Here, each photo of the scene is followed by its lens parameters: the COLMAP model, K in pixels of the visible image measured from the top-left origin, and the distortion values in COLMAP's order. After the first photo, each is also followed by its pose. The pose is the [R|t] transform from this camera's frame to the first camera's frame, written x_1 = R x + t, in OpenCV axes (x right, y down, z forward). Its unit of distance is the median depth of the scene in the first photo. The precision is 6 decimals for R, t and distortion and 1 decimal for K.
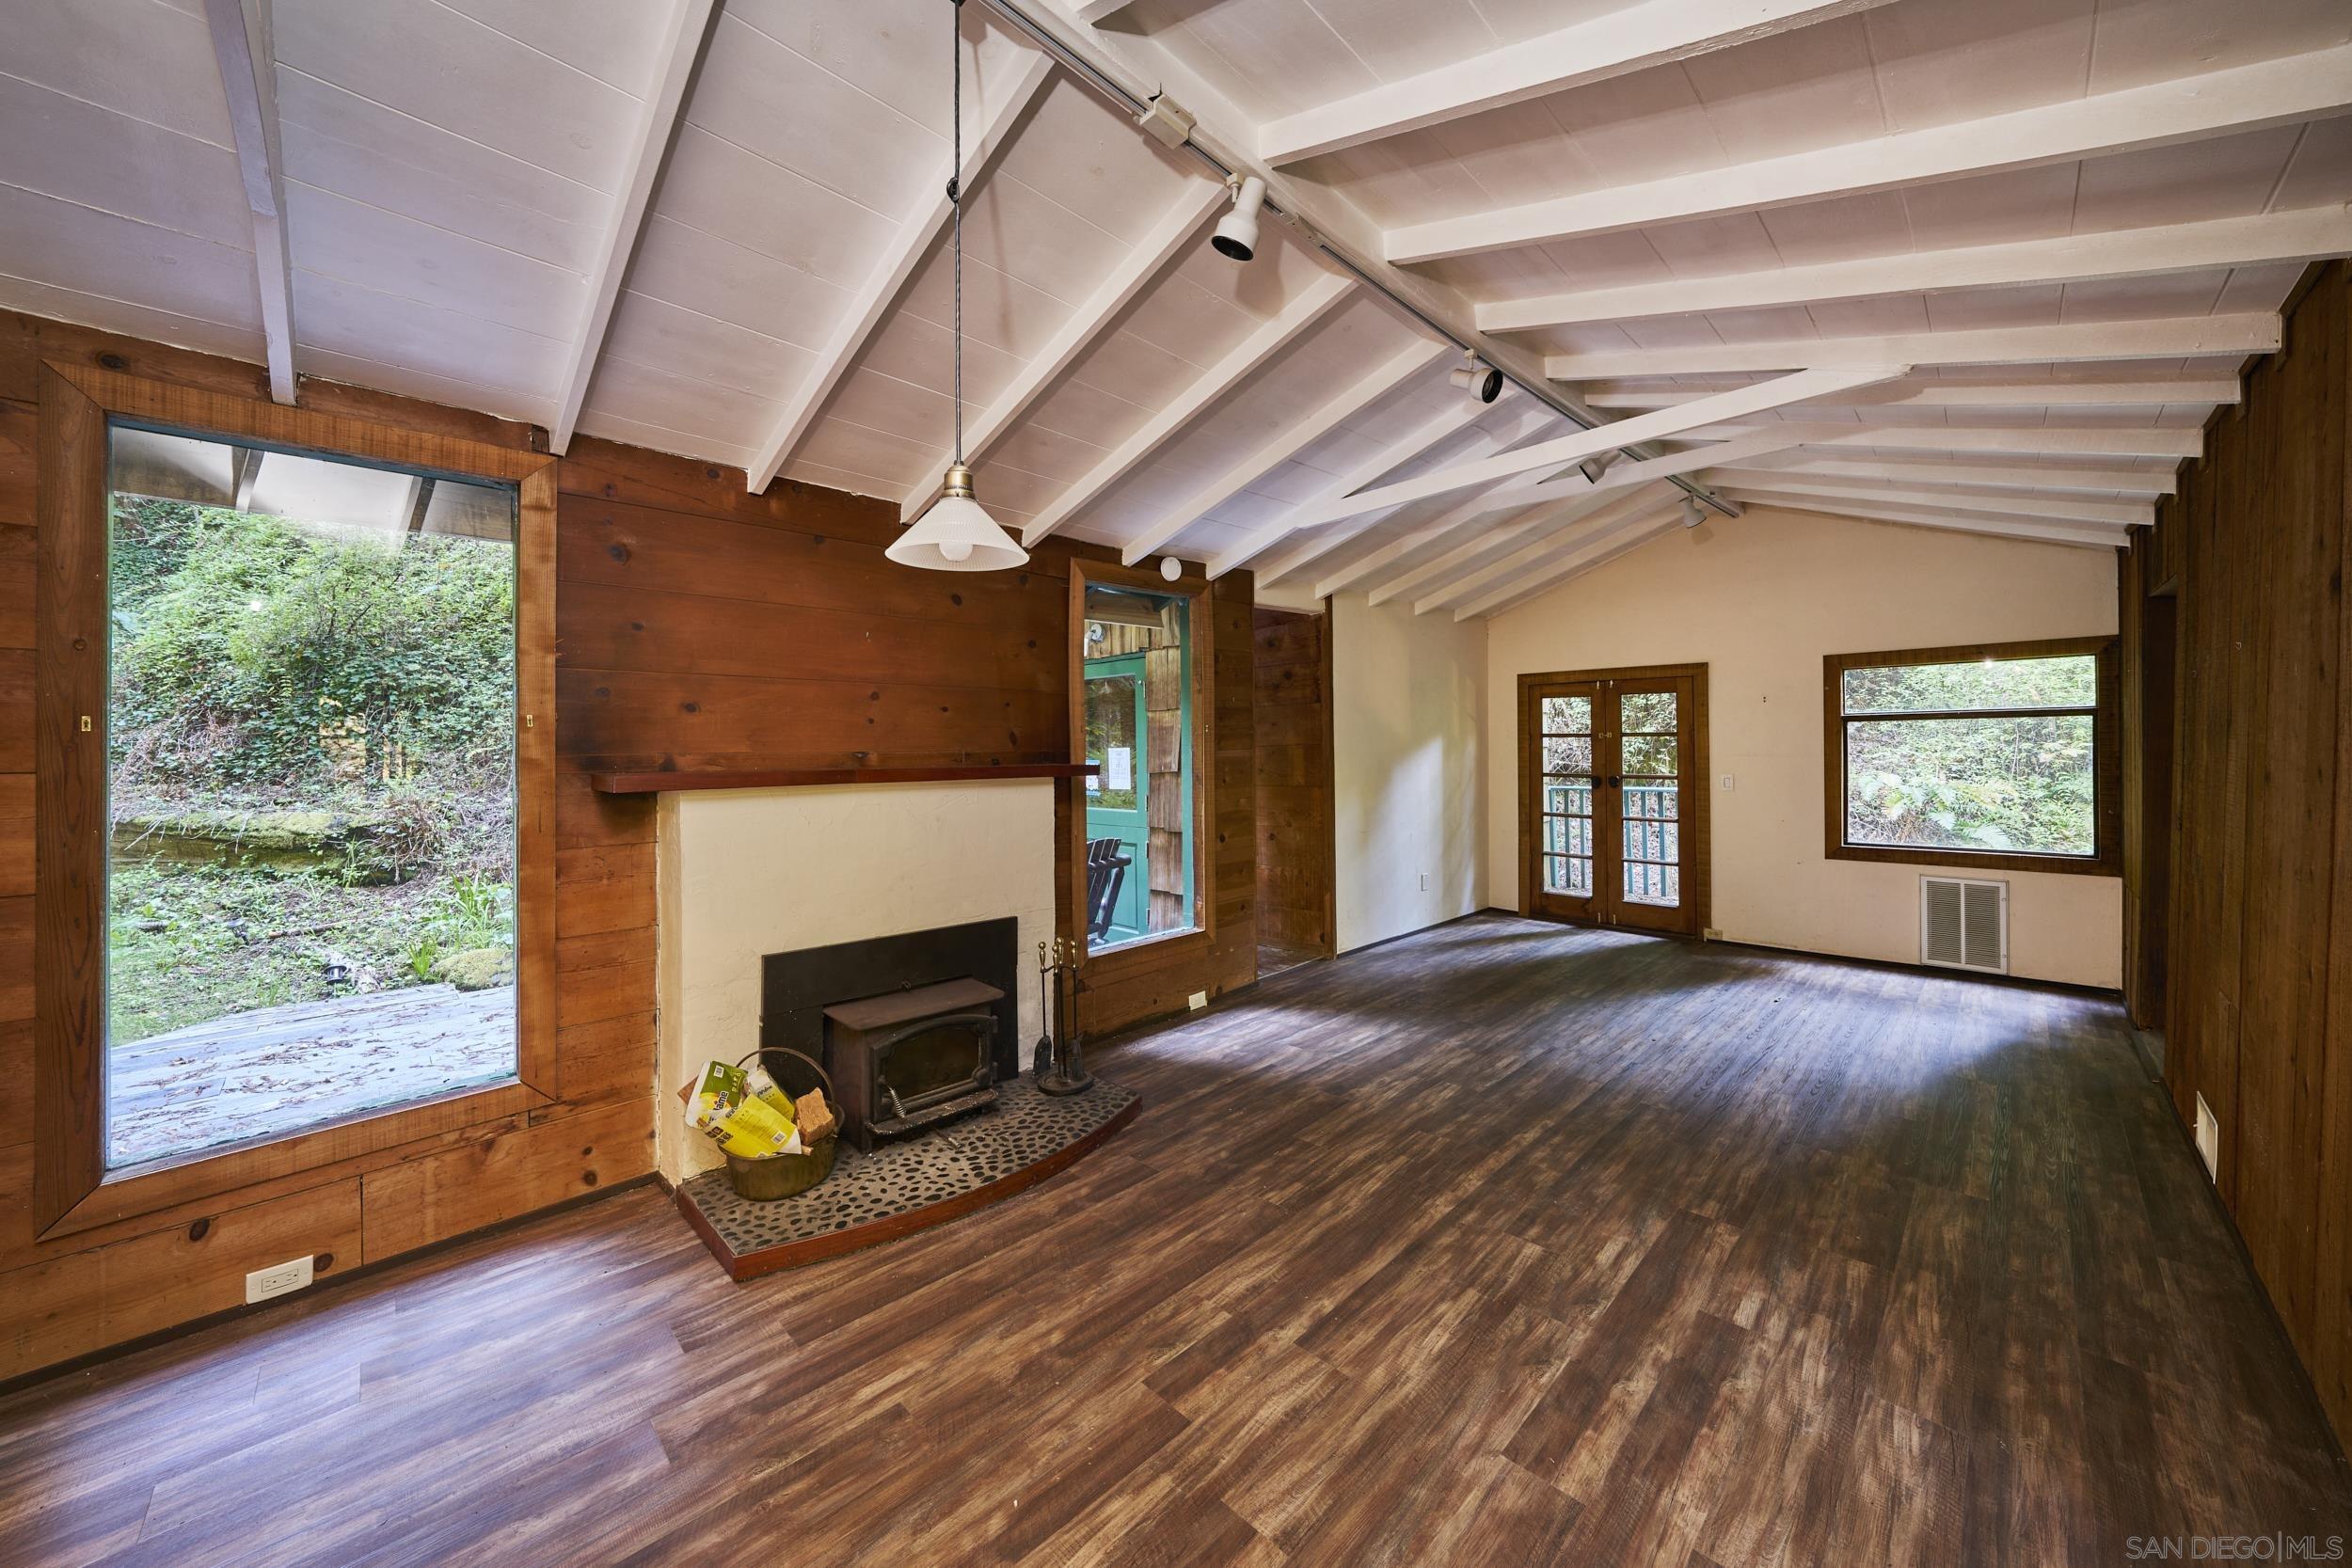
lens RADIAL K [[842.9, 0, 1176.8], [0, 842.9, 729.0], [0, 0, 1]] dist [-0.018008, 0.000396]
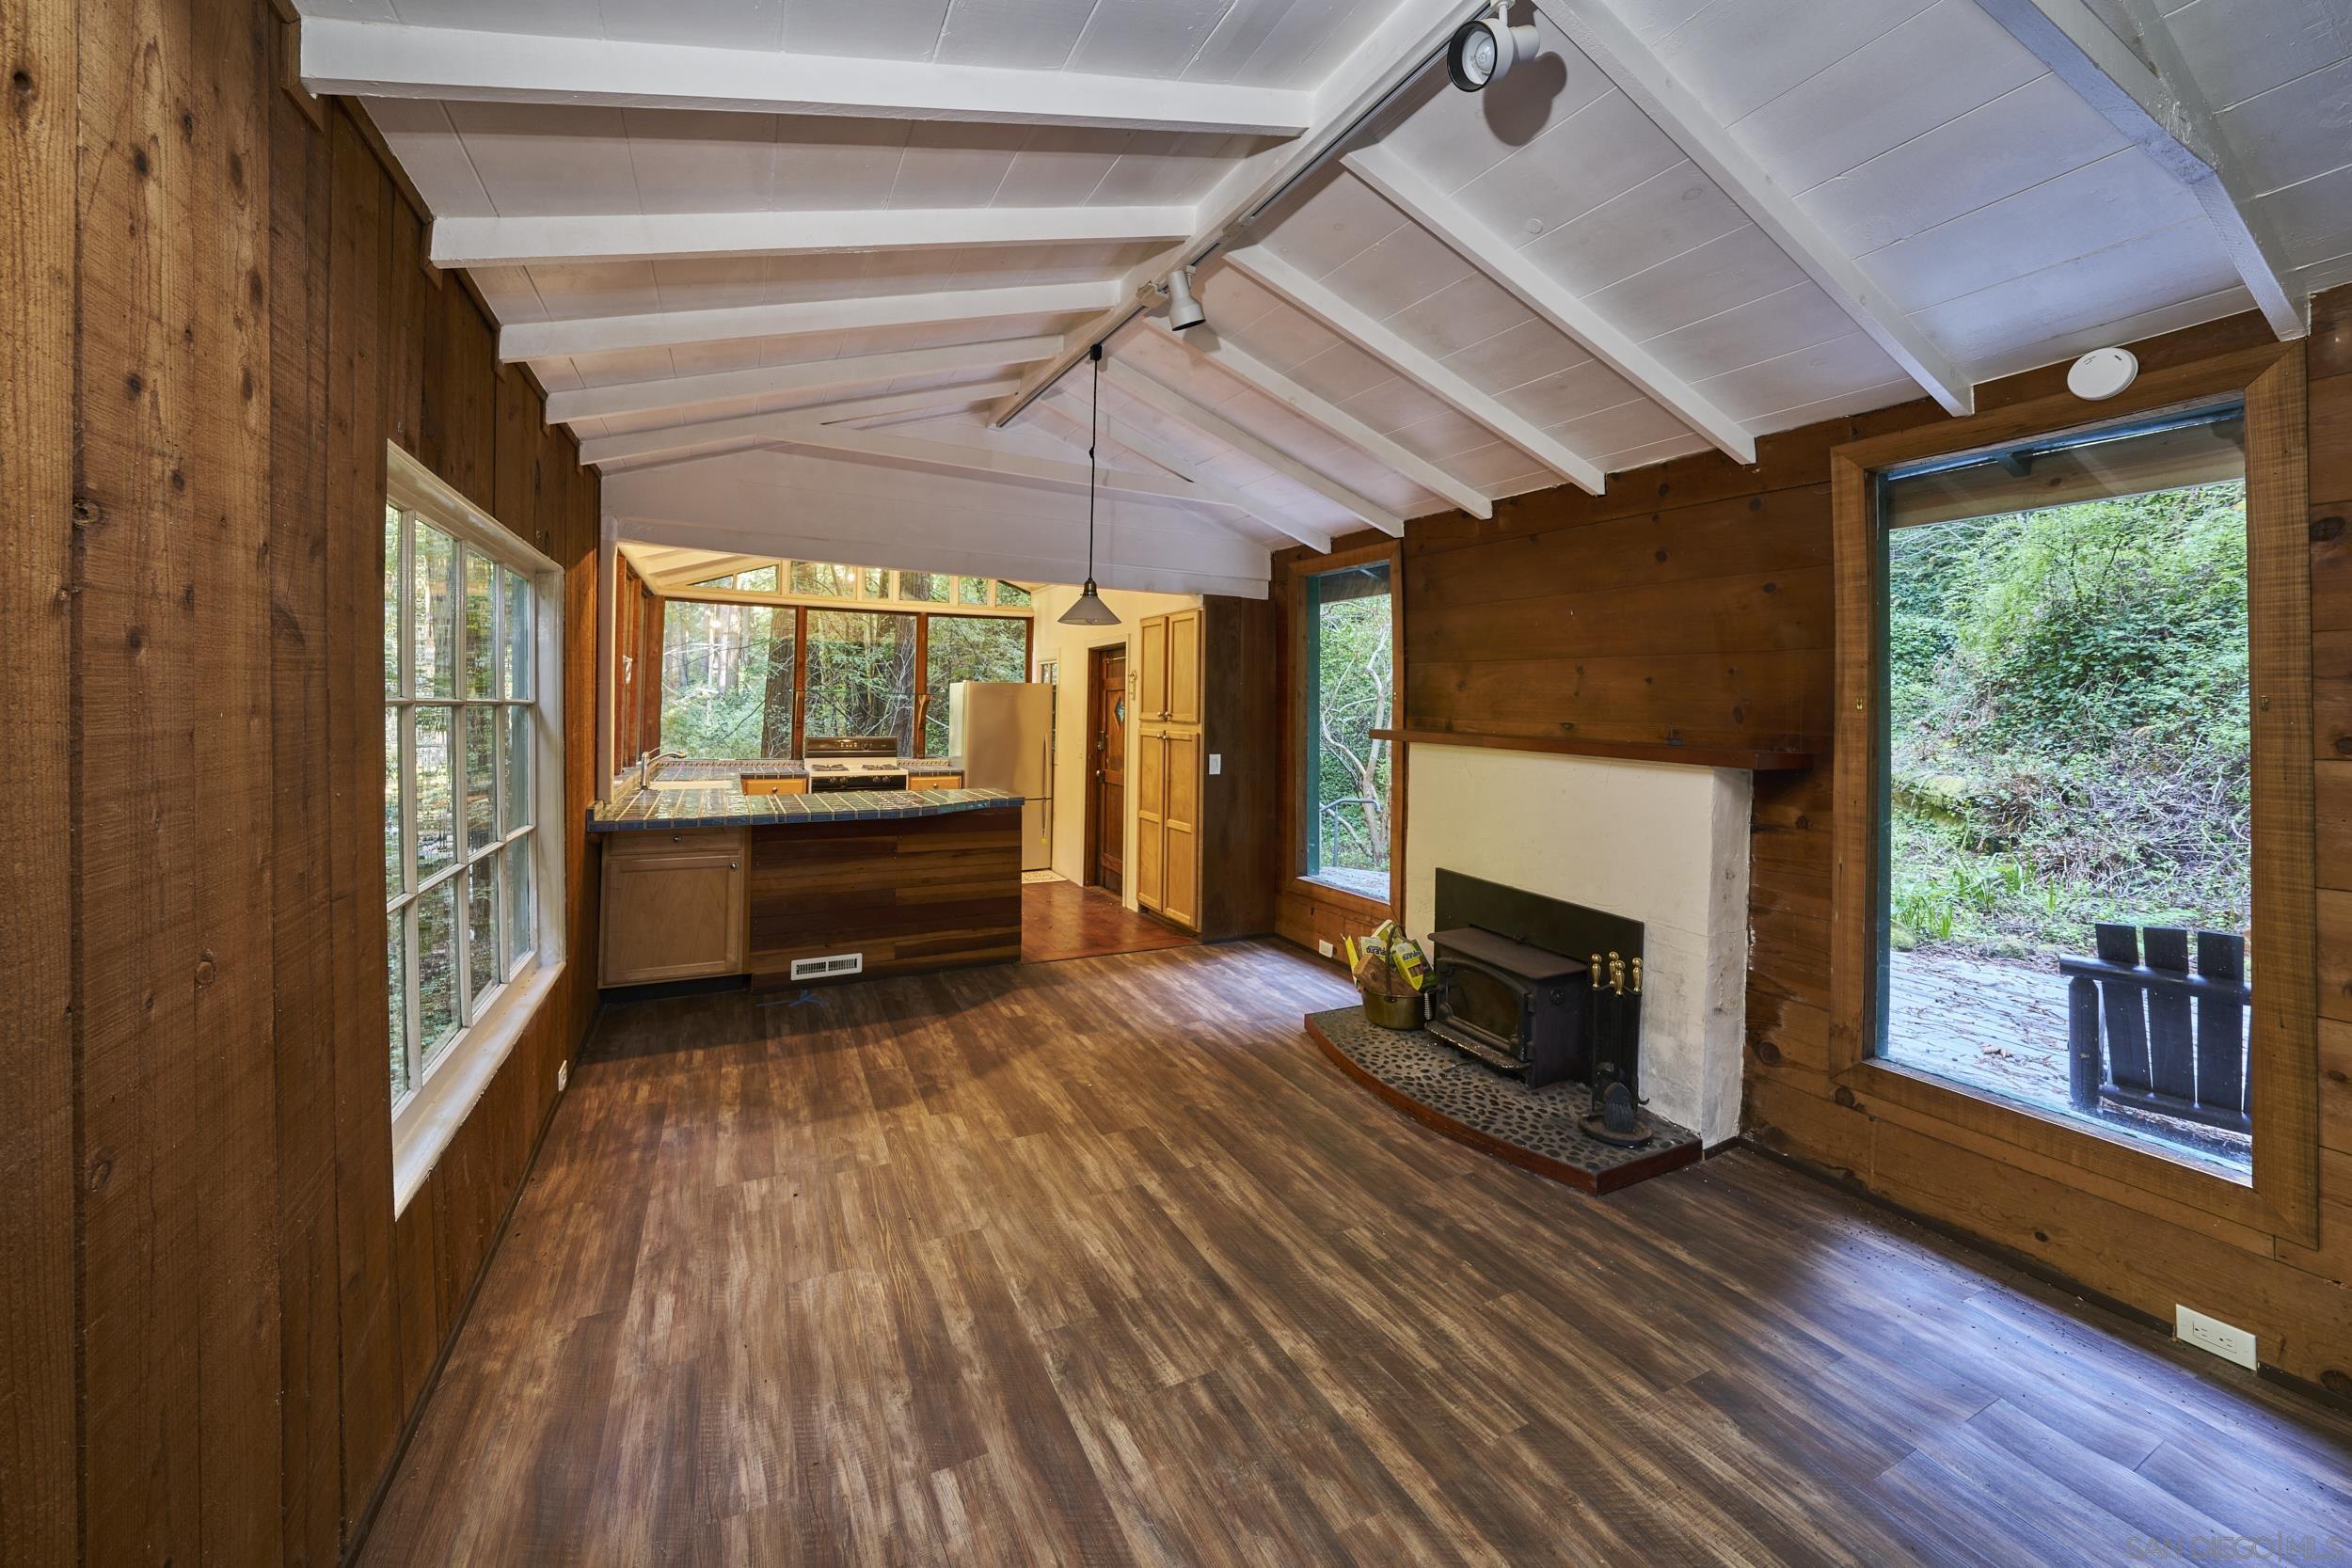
lens RADIAL K [[870.3, 0, 1186.2], [0, 870.3, 711.9], [0, 0, 1]] dist [-0.015605, 0.000129]
pose [[-0.293867, 0.013524, -0.955751, 0.642004], [-0.002456, 0.999886, 0.014904, -0.001611], [0.955843, 0.006727, -0.293800, 0.678250]]
